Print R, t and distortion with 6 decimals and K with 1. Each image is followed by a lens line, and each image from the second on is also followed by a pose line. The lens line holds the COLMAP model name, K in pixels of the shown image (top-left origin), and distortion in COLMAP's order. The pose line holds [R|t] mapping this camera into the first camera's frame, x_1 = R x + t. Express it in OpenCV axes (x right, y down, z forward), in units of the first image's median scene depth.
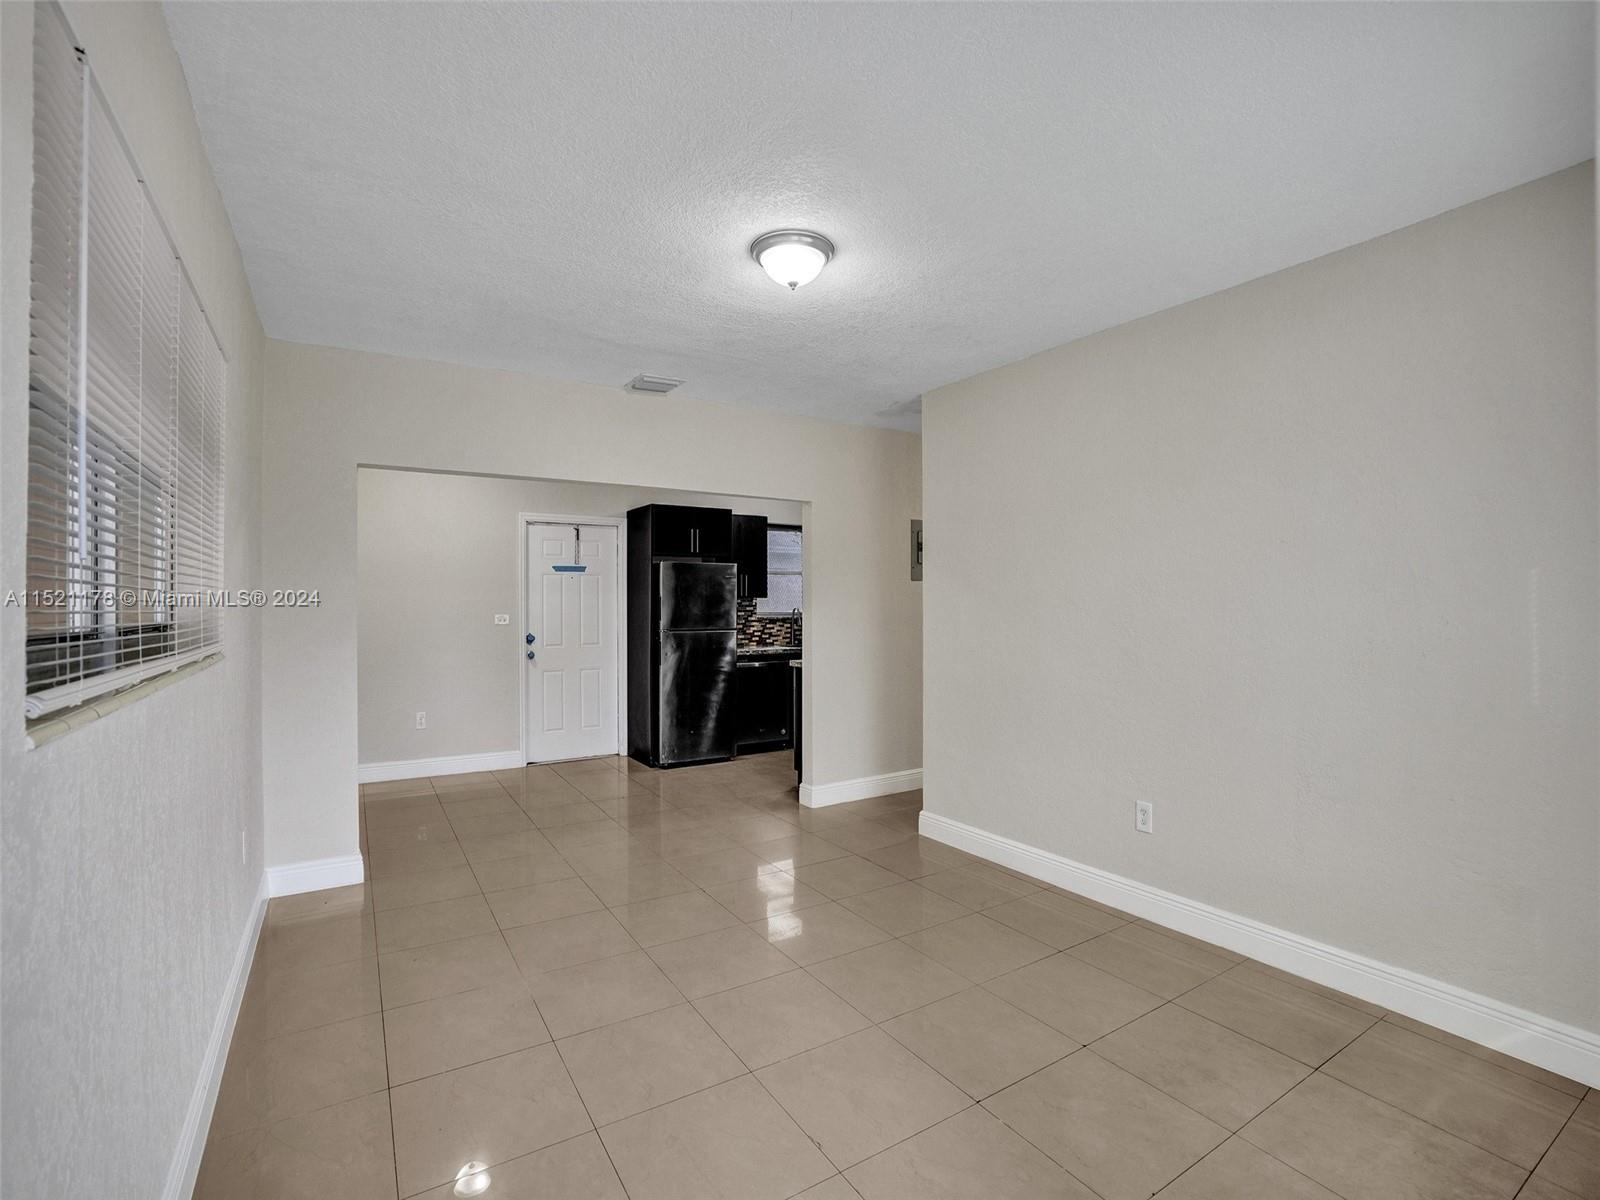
lens RADIAL K [[738.2, 0, 805.9], [0, 738.2, 594.4], [0, 0, 1]] dist [-0.064822, 0.025733]
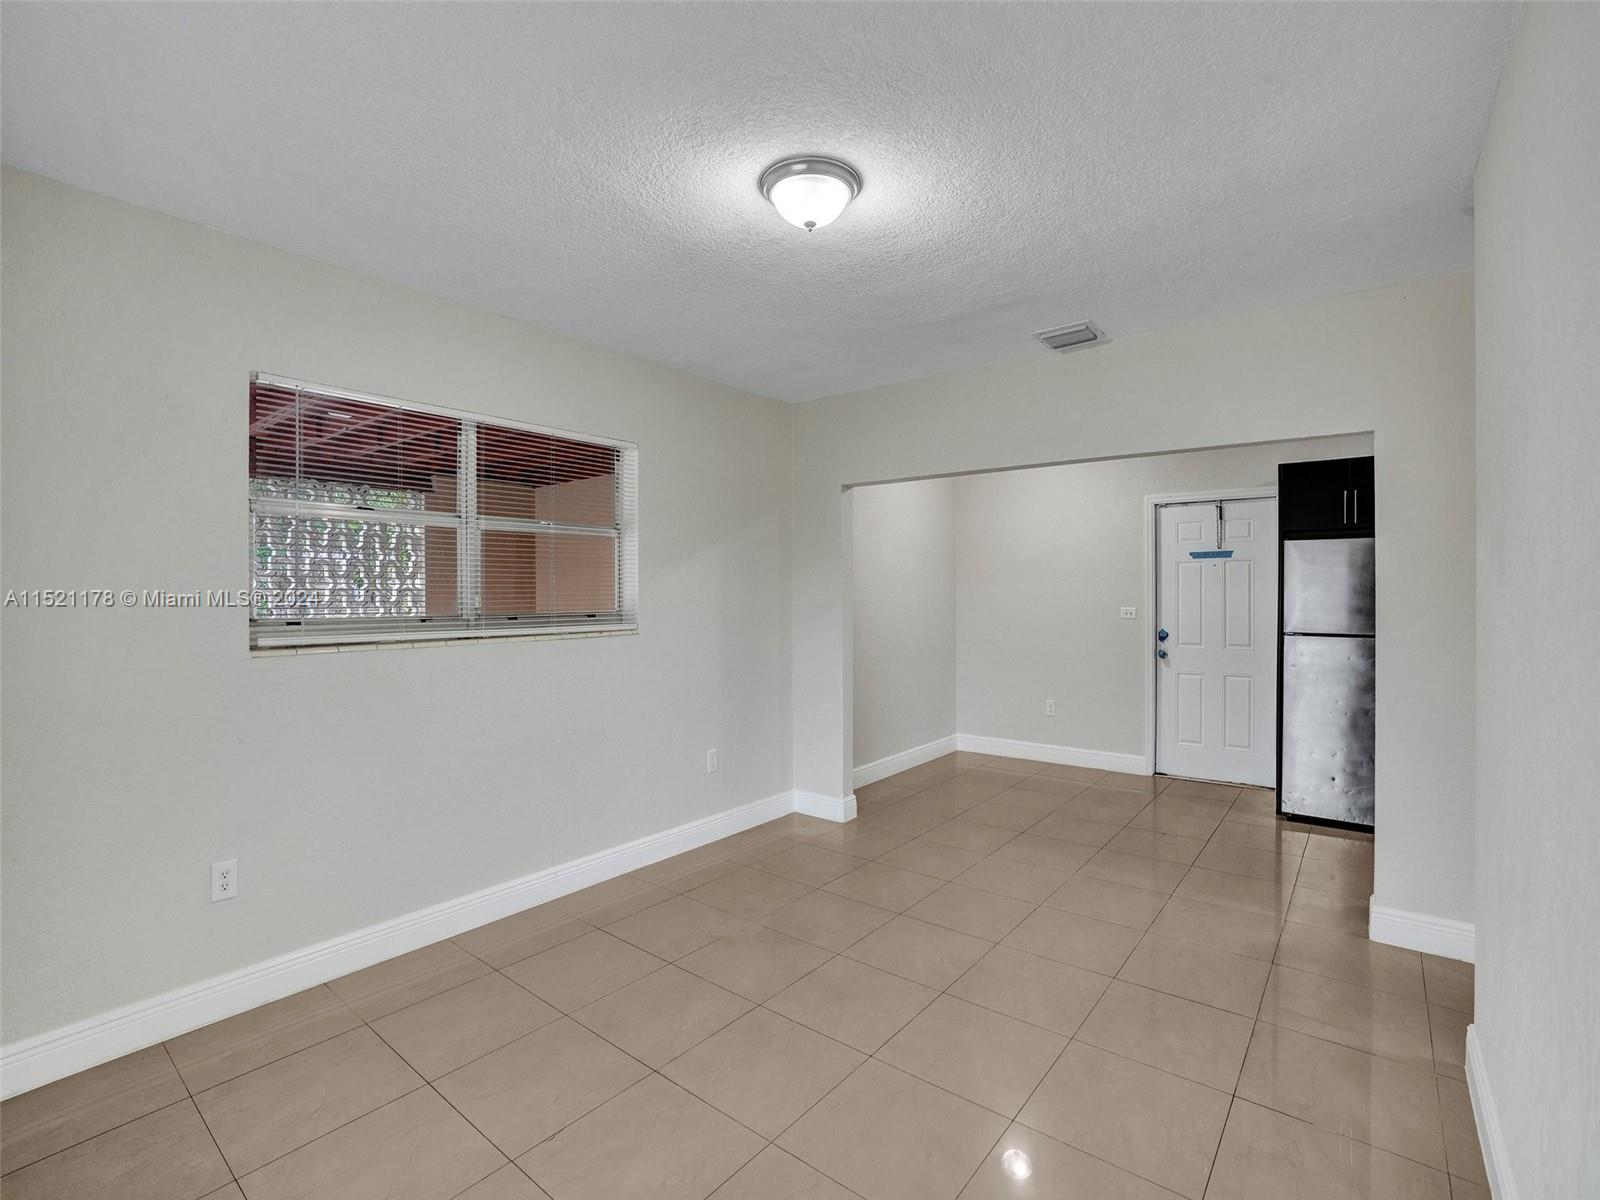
lens RADIAL K [[738.2, 0, 805.9], [0, 738.2, 594.4], [0, 0, 1]] dist [-0.064822, 0.025733]
pose [[0.332092, 0.007650, -0.943216, 0.317696], [0.012062, 0.999851, 0.012356, -0.005593], [0.943170, -0.015480, 0.331951, 0.295015]]
